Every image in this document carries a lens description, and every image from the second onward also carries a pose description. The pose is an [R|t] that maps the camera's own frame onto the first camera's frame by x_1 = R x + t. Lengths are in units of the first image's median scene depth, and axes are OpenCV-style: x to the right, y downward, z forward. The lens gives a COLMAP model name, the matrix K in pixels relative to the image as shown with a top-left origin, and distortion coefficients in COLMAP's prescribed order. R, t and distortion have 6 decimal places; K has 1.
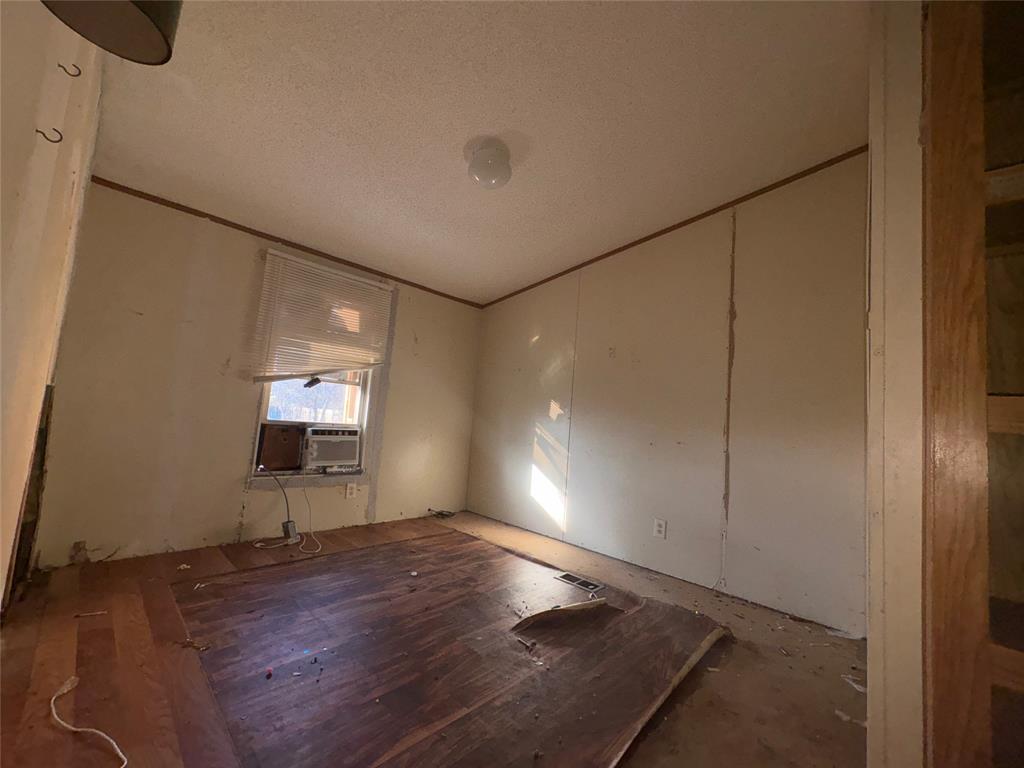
lens RADIAL K [[407.8, 0, 513.8], [0, 407.8, 383.7], [0, 0, 1]] dist [-0.001361, 0.000013]
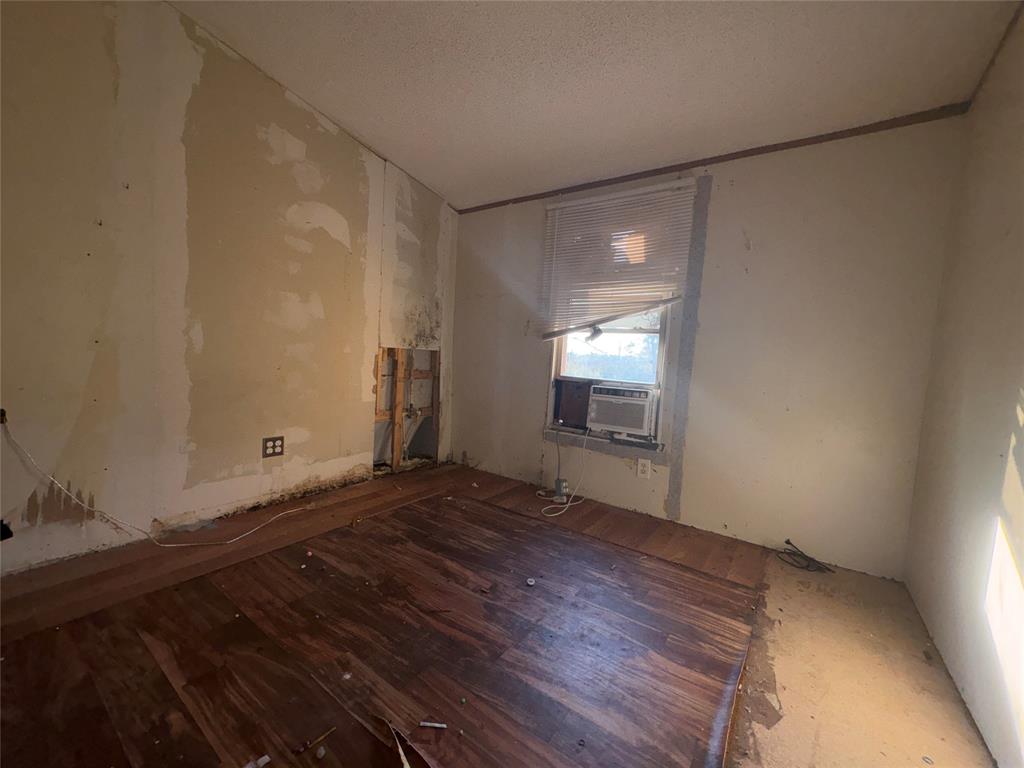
lens RADIAL K [[407.8, 0, 513.8], [0, 407.8, 383.7], [0, 0, 1]] dist [-0.001361, 0.000013]
pose [[0.156456, 0.005094, -0.987672, 0.358600], [0.042448, 0.999028, 0.011876, 0.087106], [0.986772, -0.043783, 0.156088, 0.690707]]
